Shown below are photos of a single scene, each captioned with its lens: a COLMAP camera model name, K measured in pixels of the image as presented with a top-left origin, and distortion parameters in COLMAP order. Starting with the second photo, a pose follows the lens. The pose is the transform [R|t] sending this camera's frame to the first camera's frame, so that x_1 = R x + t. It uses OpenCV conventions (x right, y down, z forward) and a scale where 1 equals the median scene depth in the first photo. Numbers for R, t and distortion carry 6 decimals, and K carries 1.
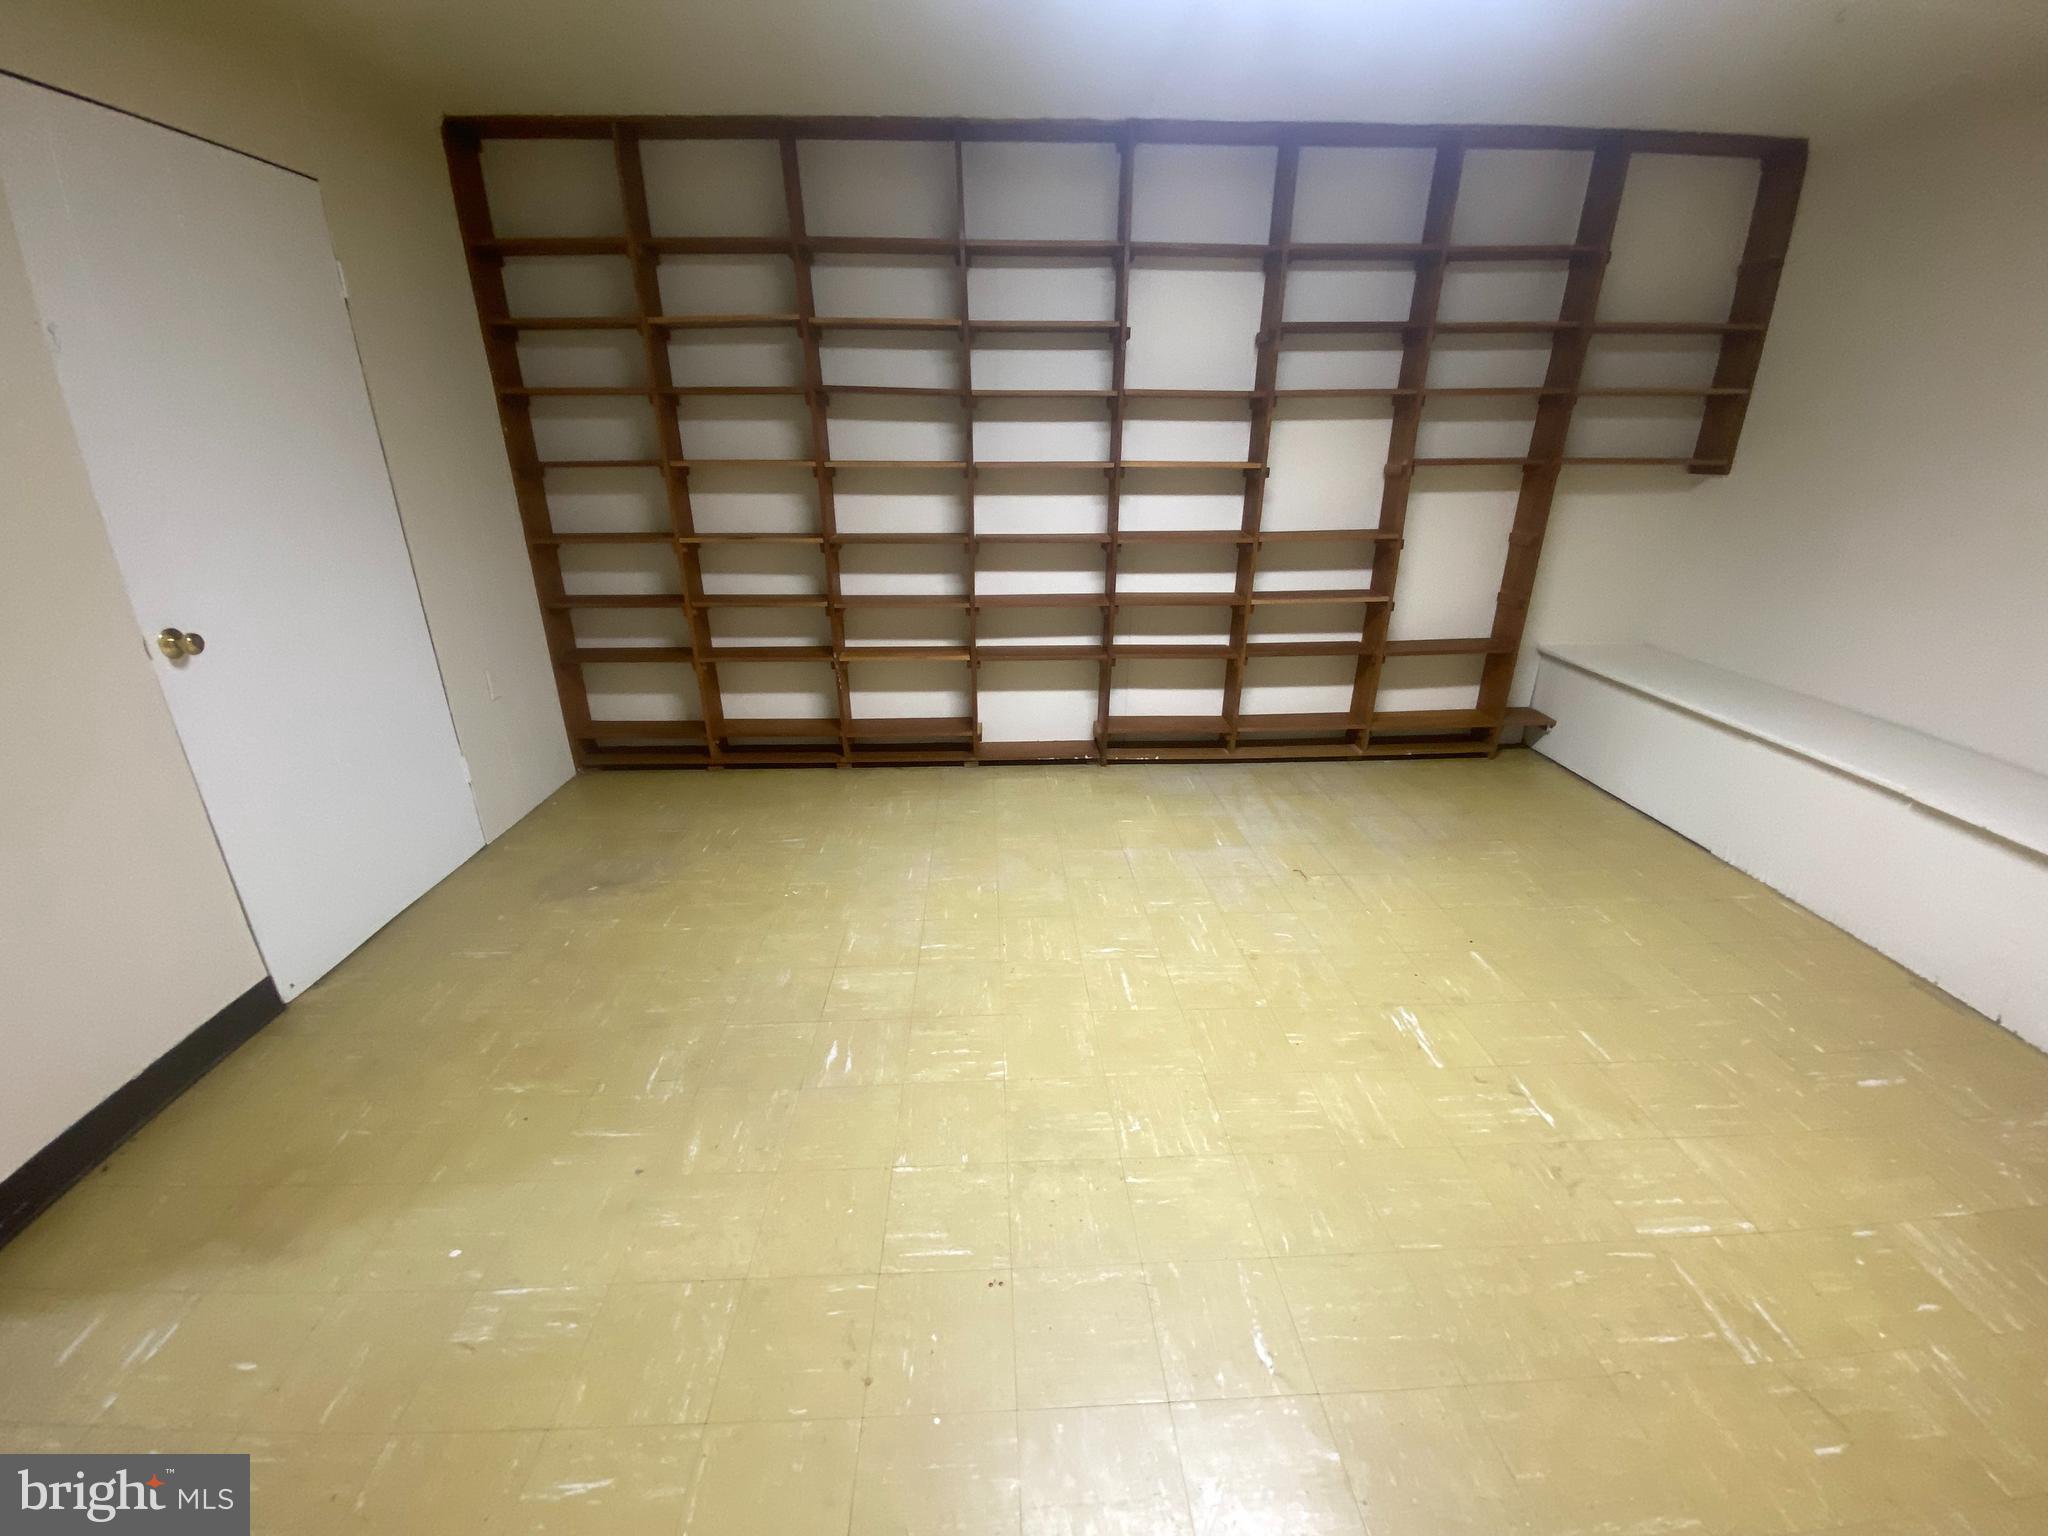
lens RADIAL K [[841.8, 0, 1024.0], [0, 841.8, 768.0], [0, 0, 1]] dist [0.013393, 0.000071]
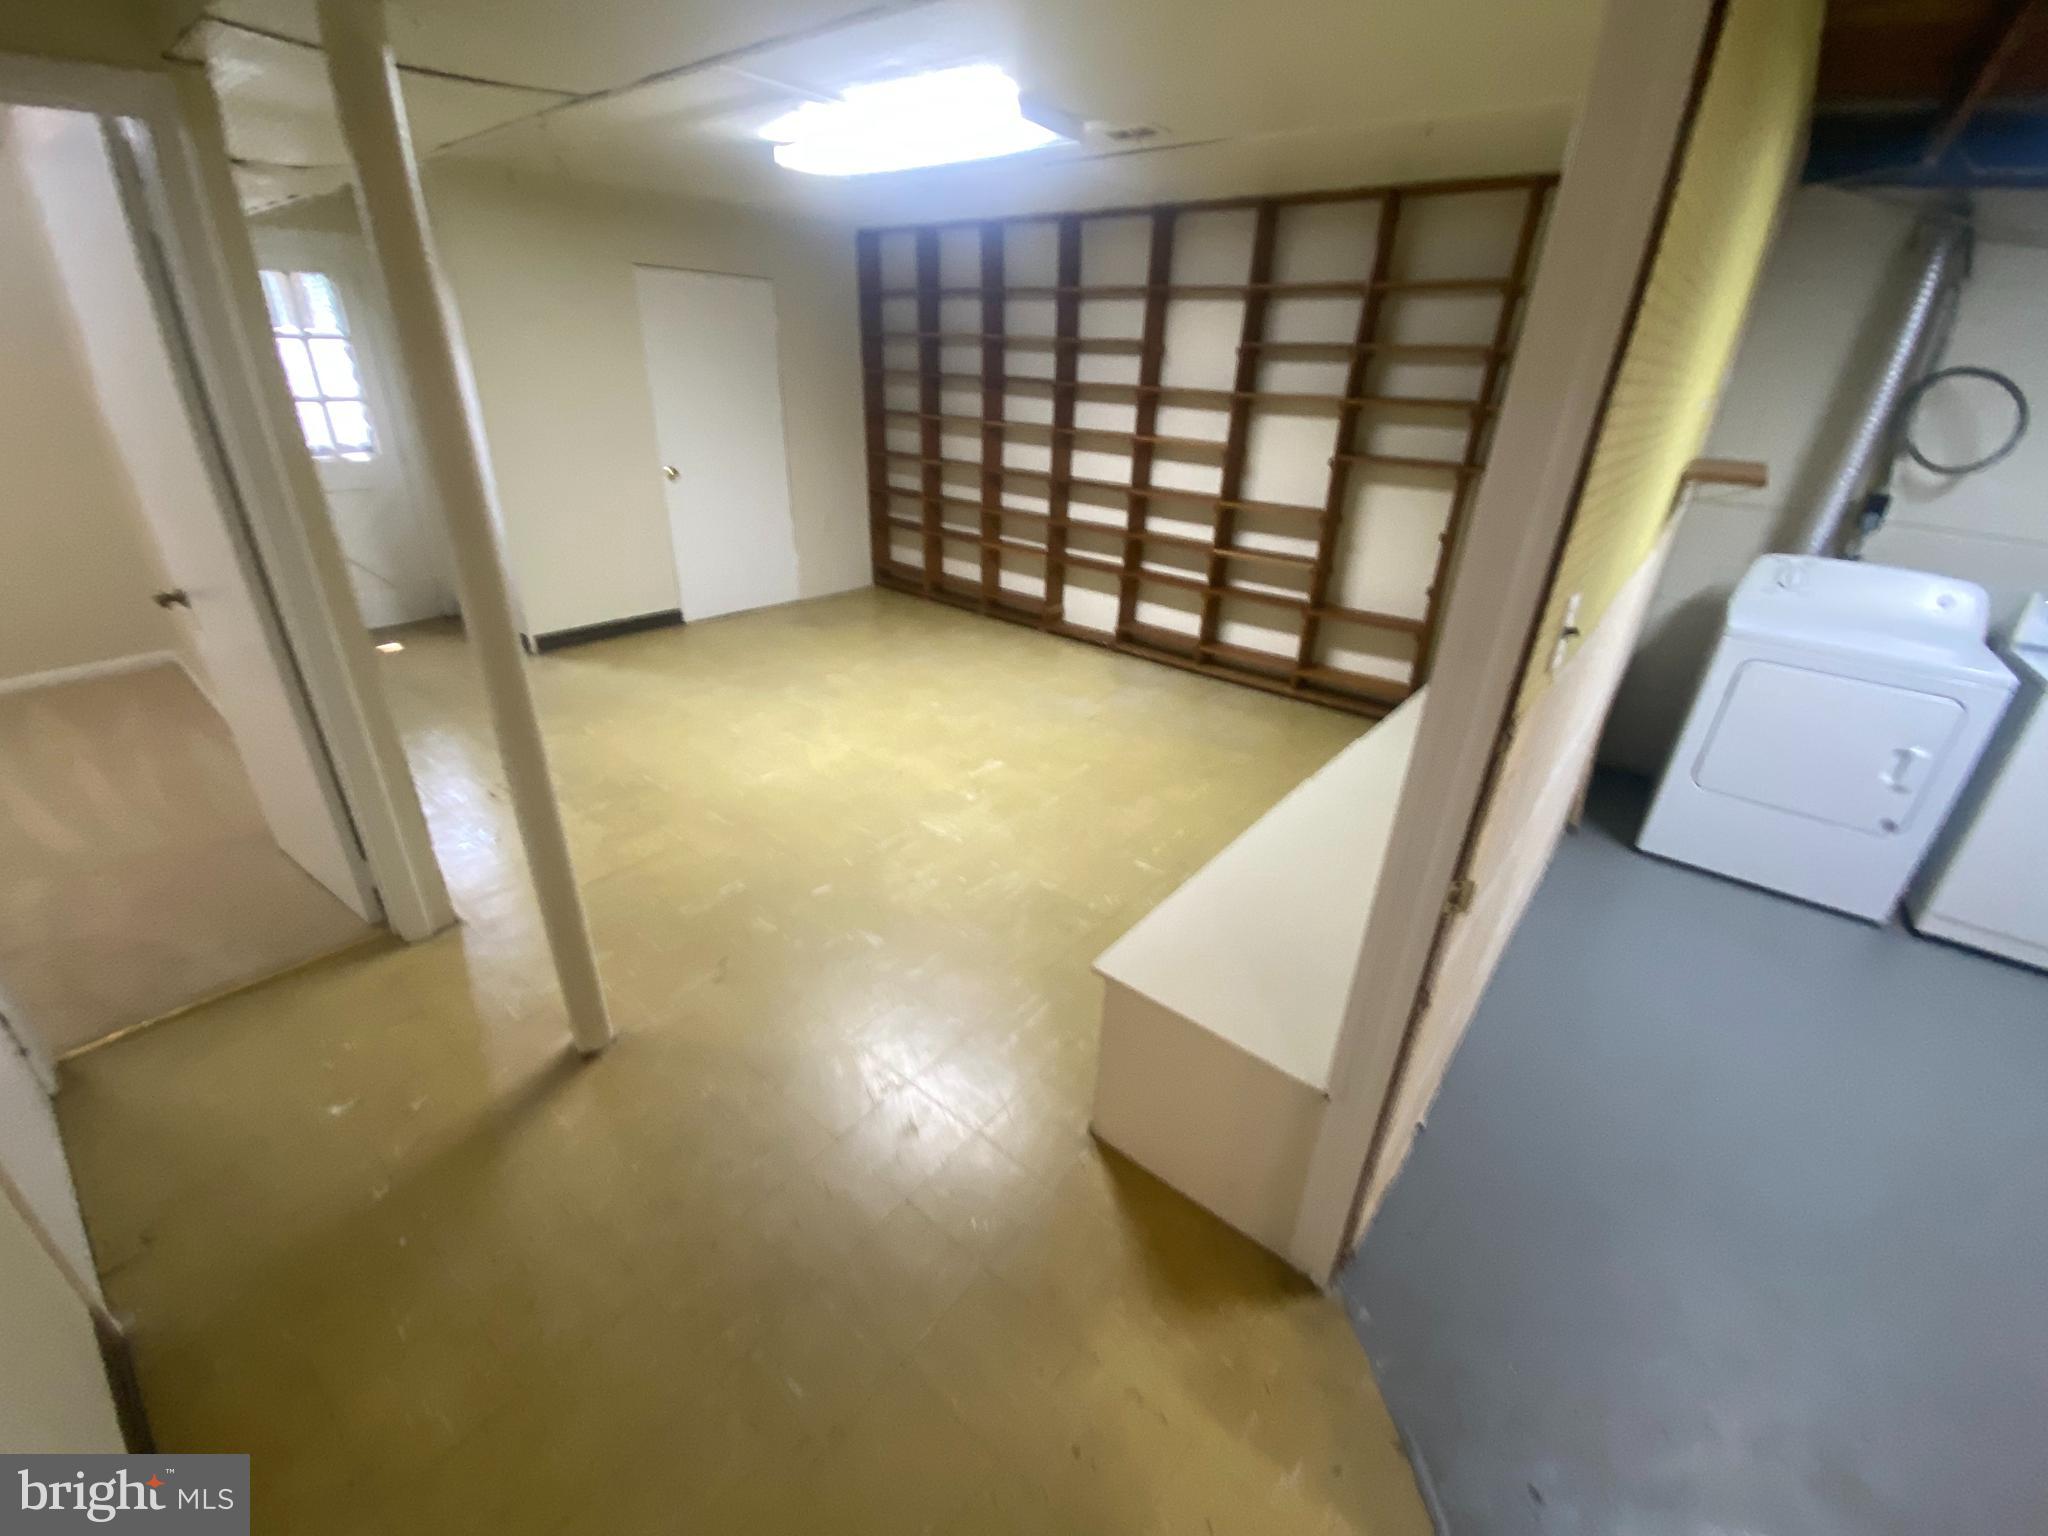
lens RADIAL K [[826.7, 0, 1024.0], [0, 826.7, 768.0], [0, 0, 1]] dist [0.002293, 0.000048]
pose [[0.748065, 0.316739, -0.583160, 0.913821], [-0.290011, 0.946426, 0.142025, 0.030184], [0.596903, 0.062879, 0.799846, -0.202566]]
